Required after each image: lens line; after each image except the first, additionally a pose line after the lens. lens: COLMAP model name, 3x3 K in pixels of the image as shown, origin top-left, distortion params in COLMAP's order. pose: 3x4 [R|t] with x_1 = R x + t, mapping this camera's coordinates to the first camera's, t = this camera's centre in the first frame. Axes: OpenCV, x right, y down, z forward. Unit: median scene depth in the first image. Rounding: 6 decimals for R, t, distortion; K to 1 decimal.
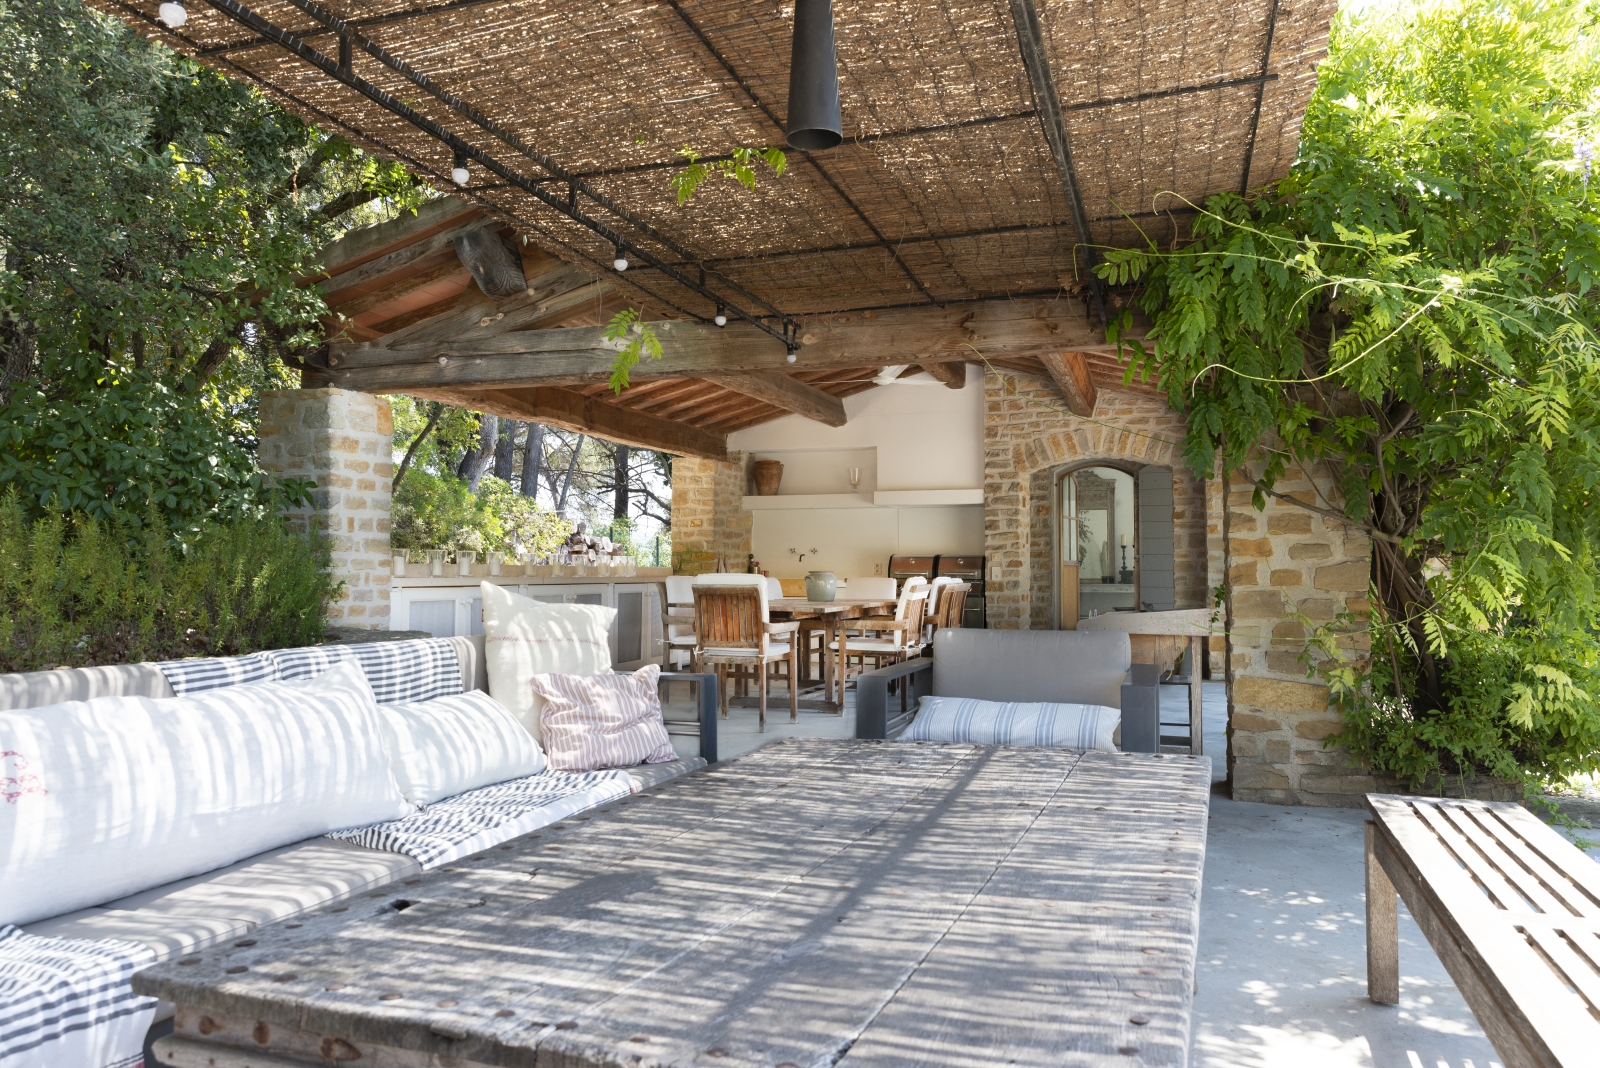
lens RADIAL K [[1116.6, 0, 800.0], [0, 1116.6, 534.0], [0, 0, 1]] dist [-0.003894, -0.000250]
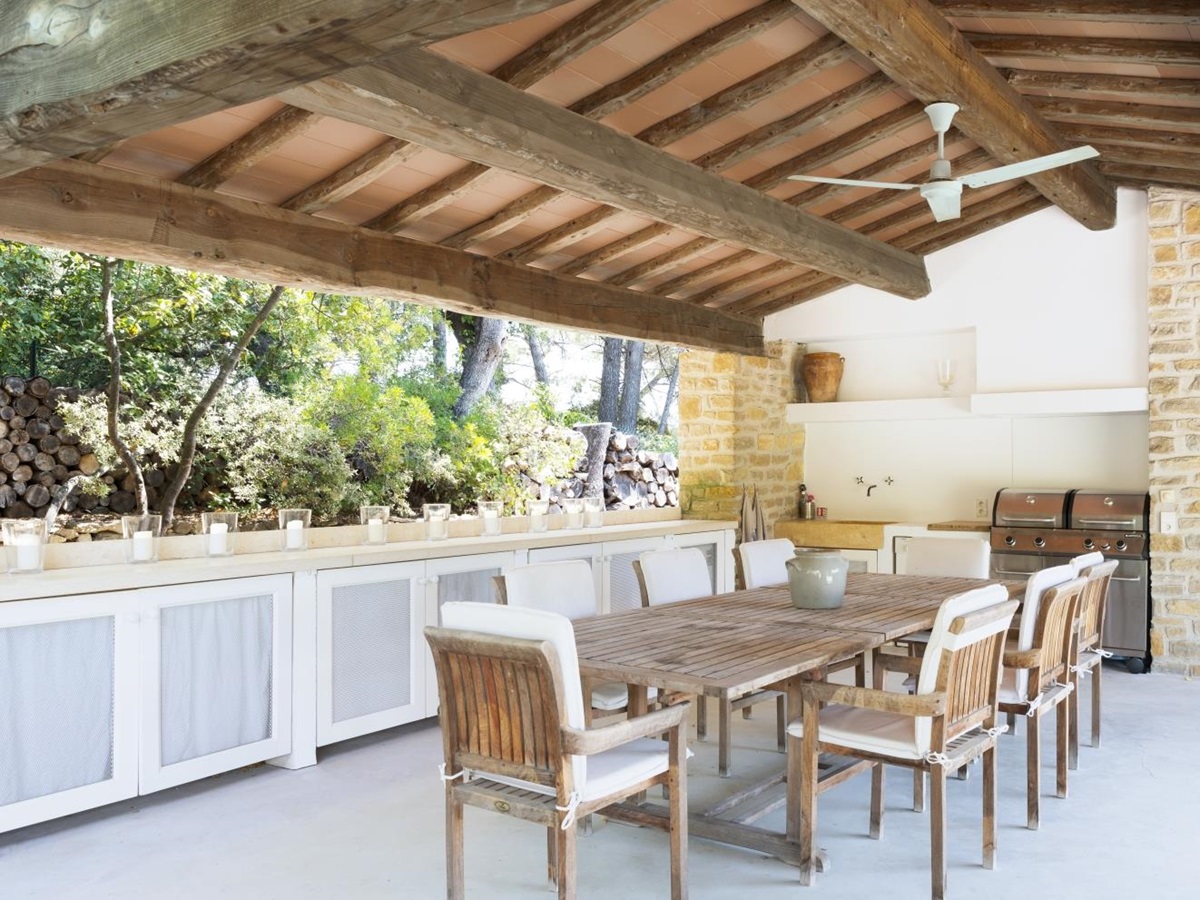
lens RADIAL K [[987.2, 0, 765.4], [0, 987.2, 452.1], [0, 0, 1]] dist [0.031997, 0.002239]
pose [[0.975822, -0.006586, -0.218466, 0.076609], [0.012226, 0.999626, 0.024473, -0.020076], [0.218223, -0.026552, 0.975538, 0.407231]]
